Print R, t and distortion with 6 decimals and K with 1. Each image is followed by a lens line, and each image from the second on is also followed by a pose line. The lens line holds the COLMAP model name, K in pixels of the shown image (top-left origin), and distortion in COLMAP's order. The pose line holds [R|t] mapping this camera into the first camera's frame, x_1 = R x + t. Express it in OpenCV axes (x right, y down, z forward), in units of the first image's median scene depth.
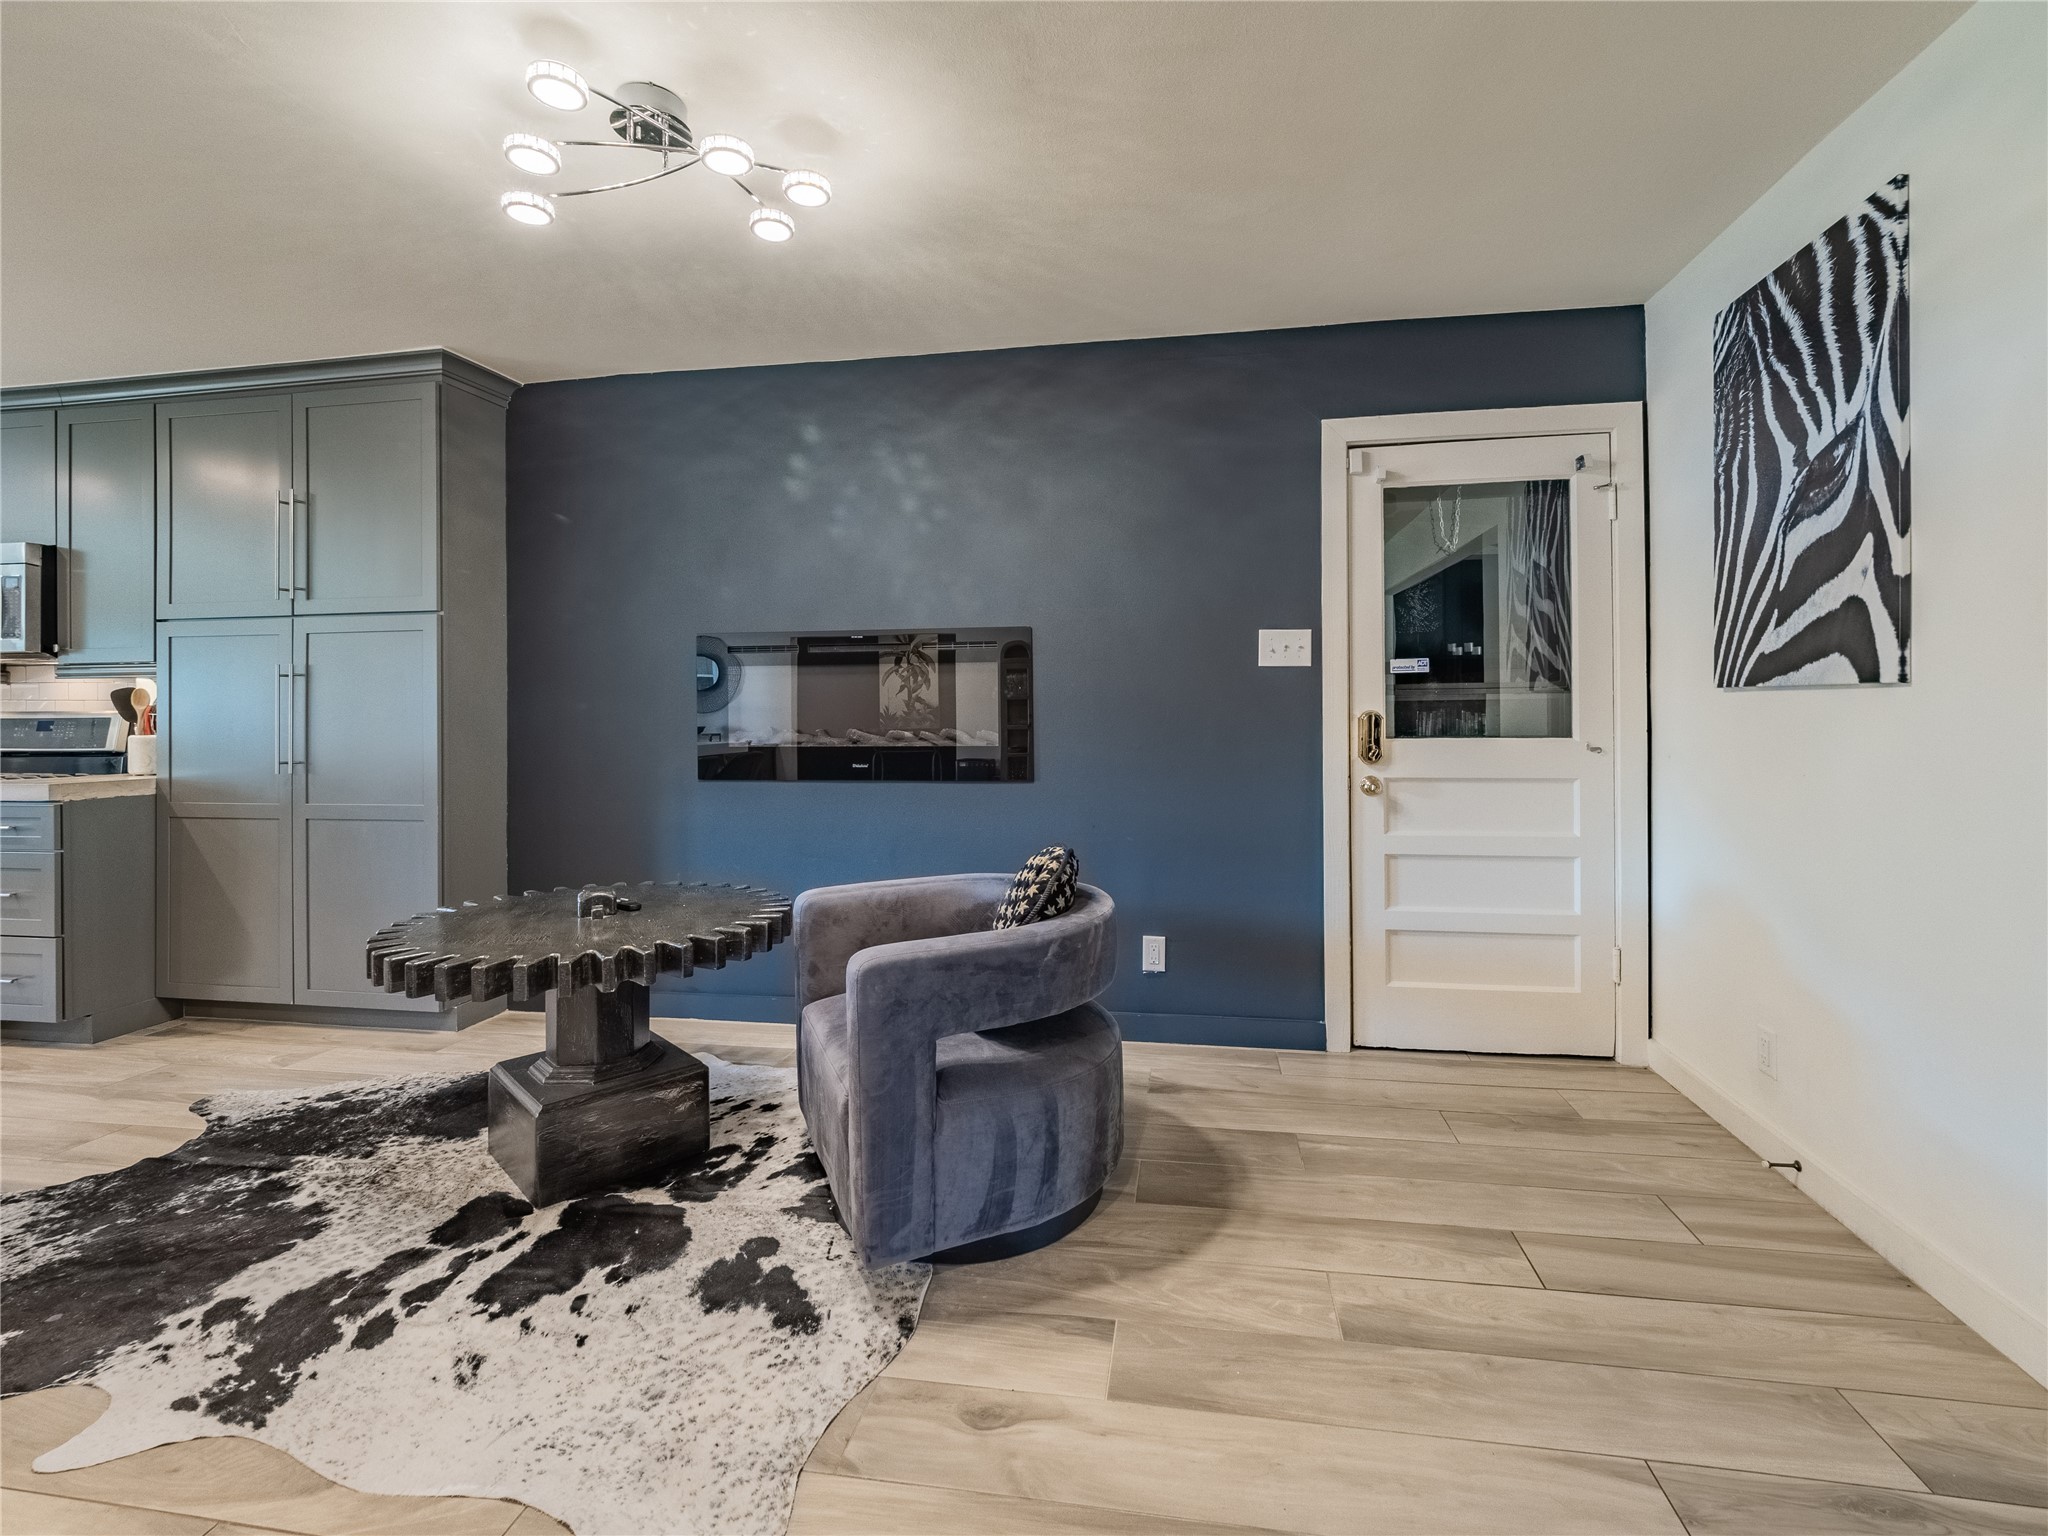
lens RADIAL K [[902.6, 0, 1125.3], [0, 902.6, 703.1], [0, 0, 1]] dist [0.000012, 0.001057]
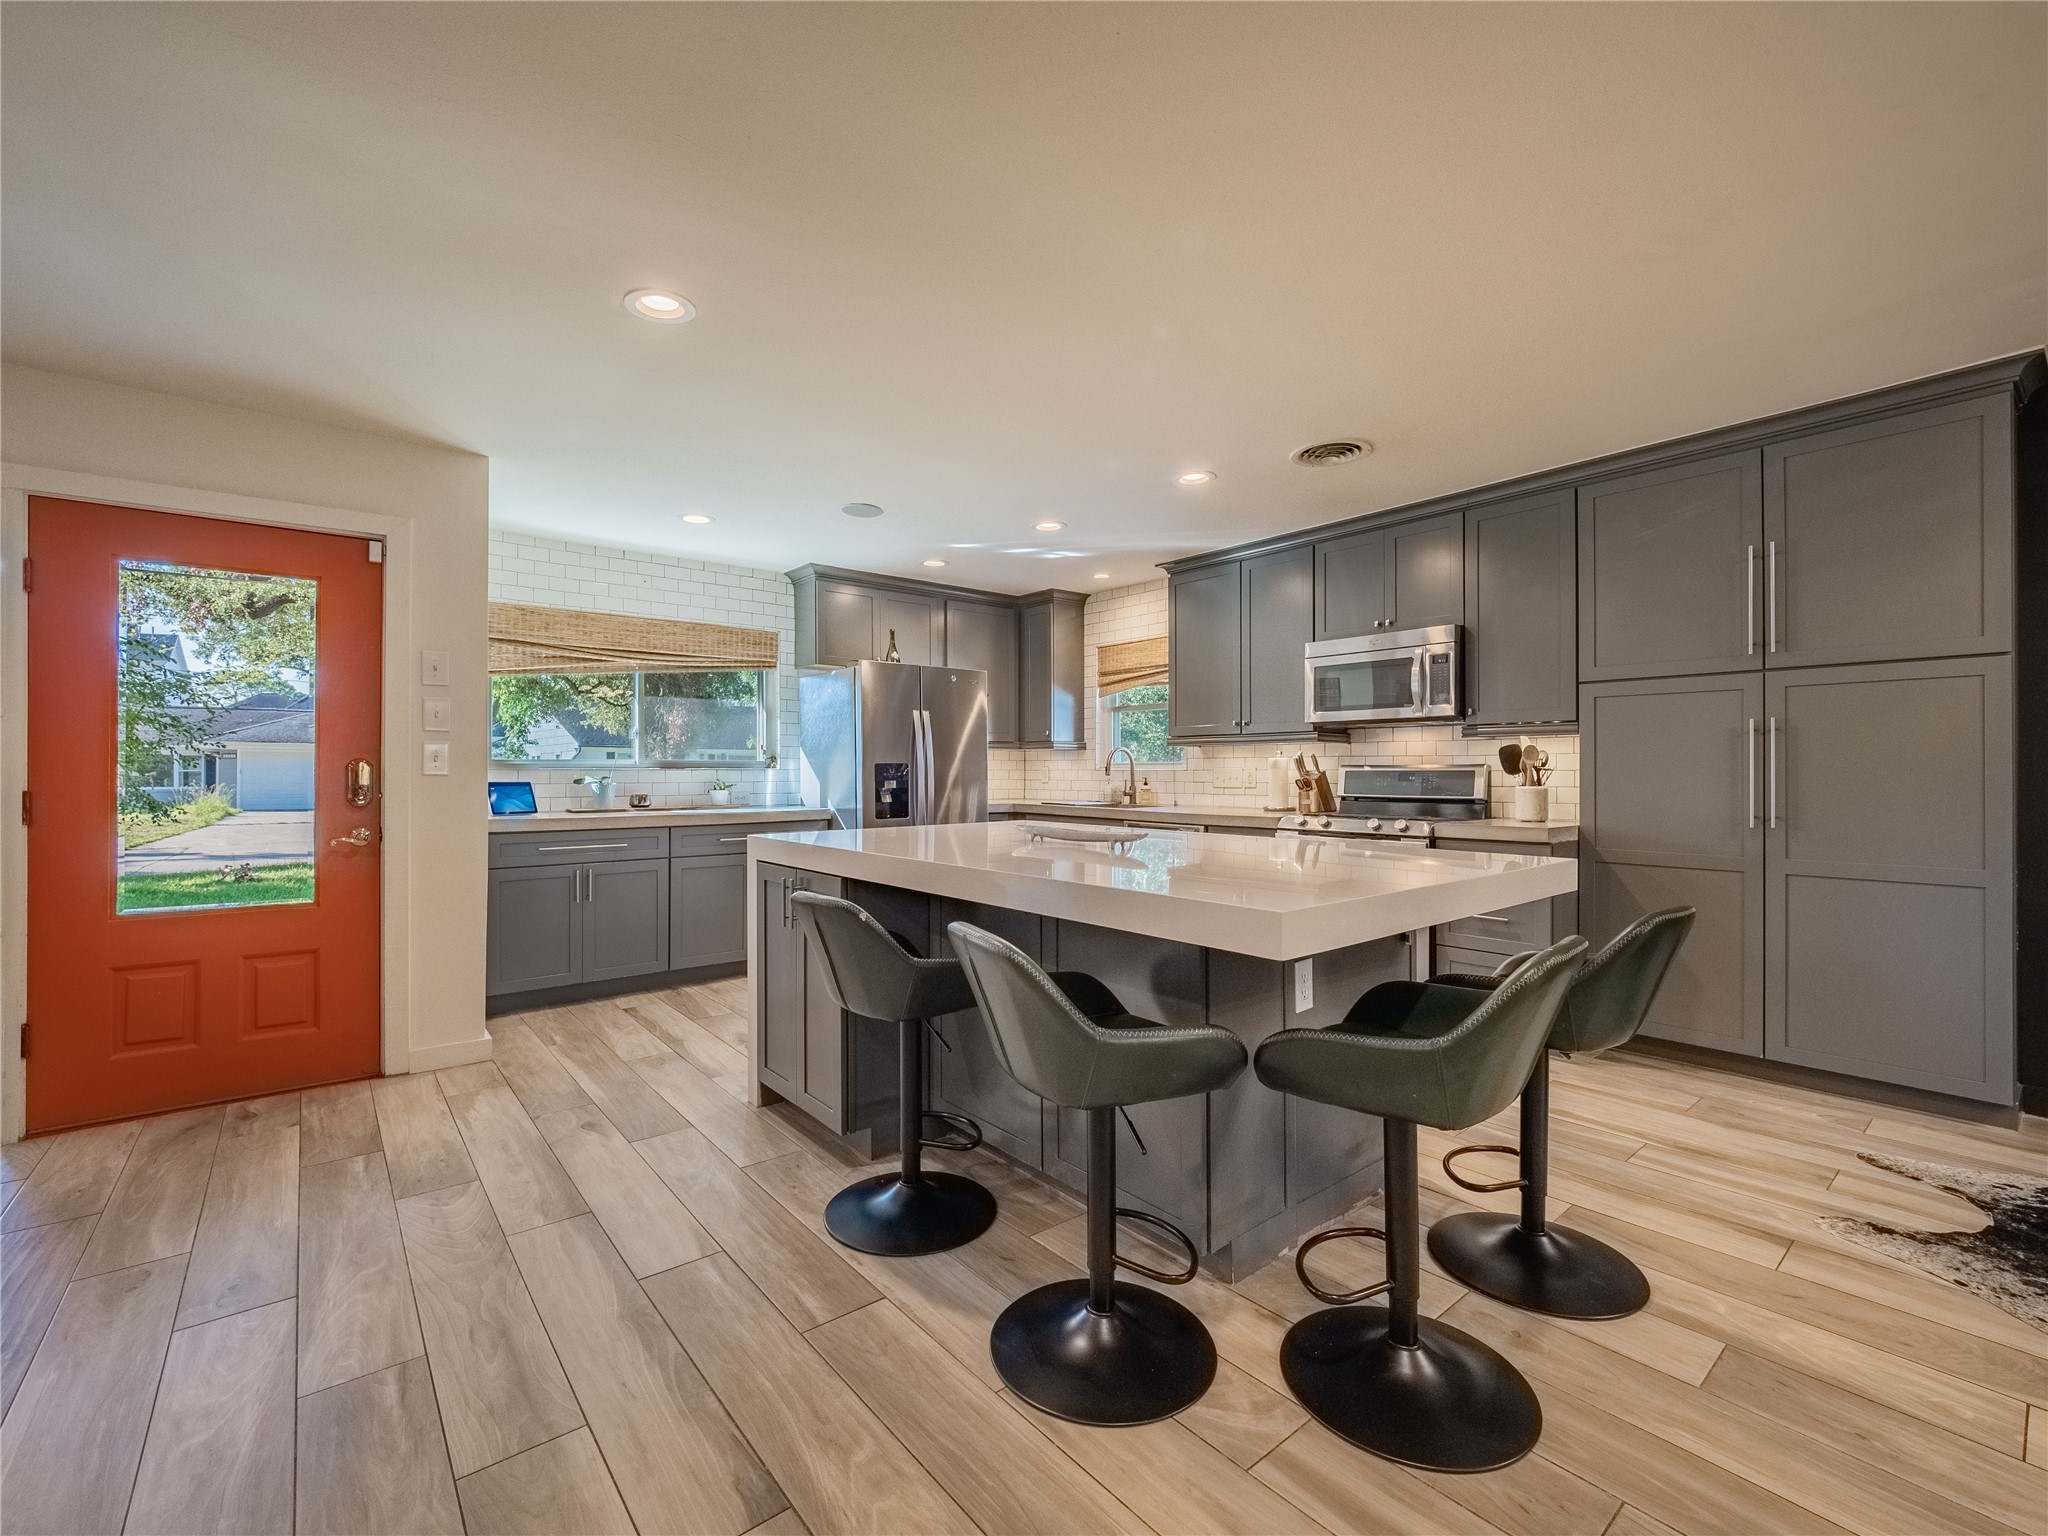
lens RADIAL K [[902.6, 0, 1050.0], [0, 902.6, 770.1], [0, 0, 1]] dist [0.000012, 0.001057]
pose [[0.753446, 0.007198, -0.657470, -1.283312], [-0.003428, 0.999969, 0.007019, 0.015280], [0.657501, -0.003035, 0.753448, -0.405788]]
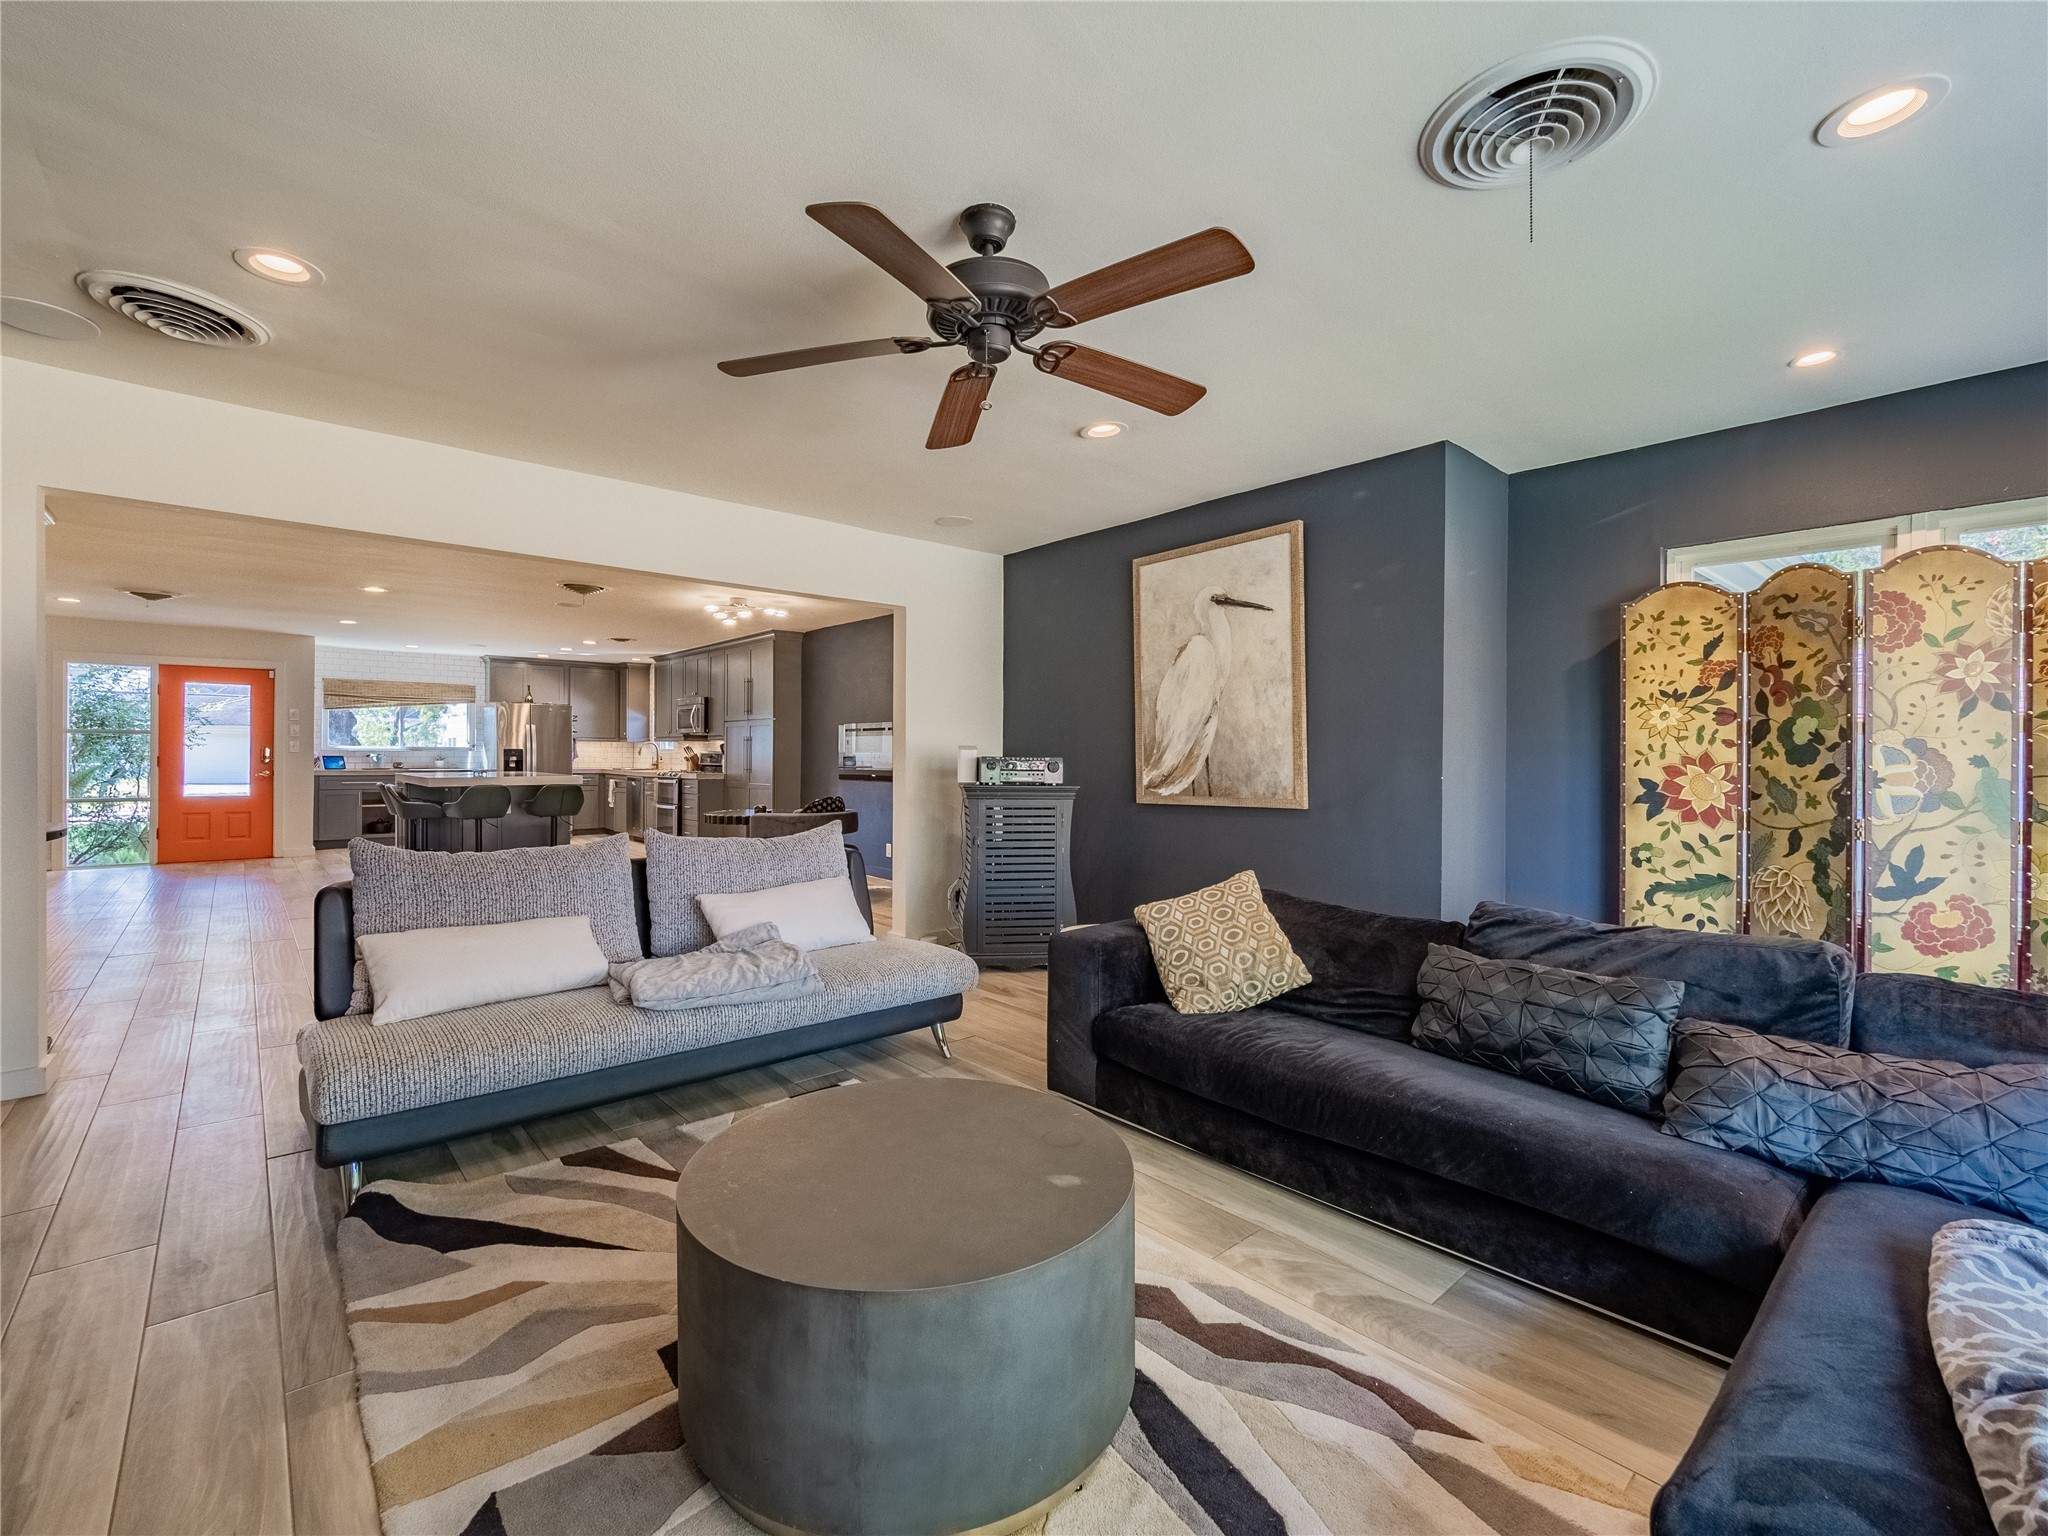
lens RADIAL K [[902.6, 0, 1027.6], [0, 902.6, 757.0], [0, 0, 1]] dist [0.000012, 0.001057]
pose [[0.768631, 0.014085, -0.639537, 2.456356], [-0.006739, 0.999880, 0.013922, -0.025602], [0.639656, -0.006391, 0.768634, -1.026393]]
